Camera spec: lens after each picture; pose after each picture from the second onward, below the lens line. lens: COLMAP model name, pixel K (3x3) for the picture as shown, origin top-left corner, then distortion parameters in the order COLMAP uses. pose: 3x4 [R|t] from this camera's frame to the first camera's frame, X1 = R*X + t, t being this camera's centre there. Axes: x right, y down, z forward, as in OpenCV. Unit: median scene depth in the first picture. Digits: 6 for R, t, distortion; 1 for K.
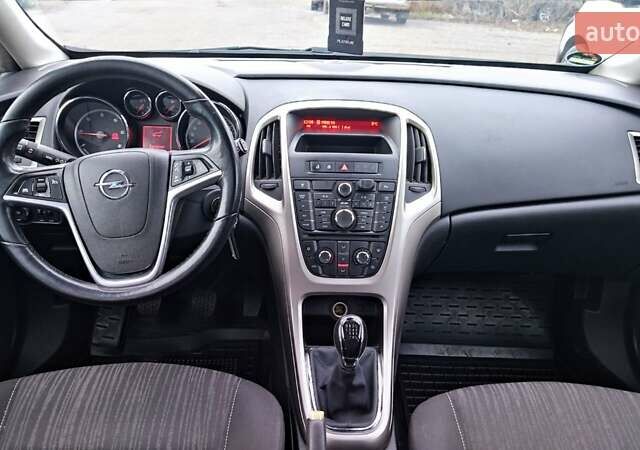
lens RADIAL K [[613.6, 0, 320.0], [0, 613.6, 225.0], [0, 0, 1]] dist [0.071956, -0.031839]
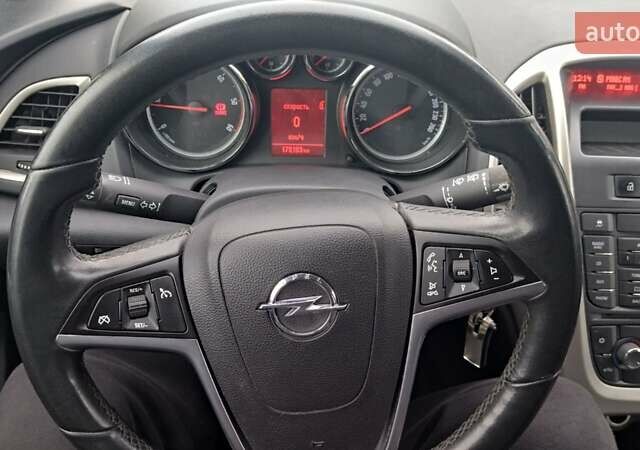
lens RADIAL K [[613.6, 0, 320.0], [0, 613.6, 225.0], [0, 0, 1]] dist [0.071956, -0.031839]
pose [[0.999646, -0.001944, 0.026522, -0.282395], [-0.005134, 0.964458, 0.264187, -0.203796], [-0.026093, -0.264230, 0.964107, 0.500486]]
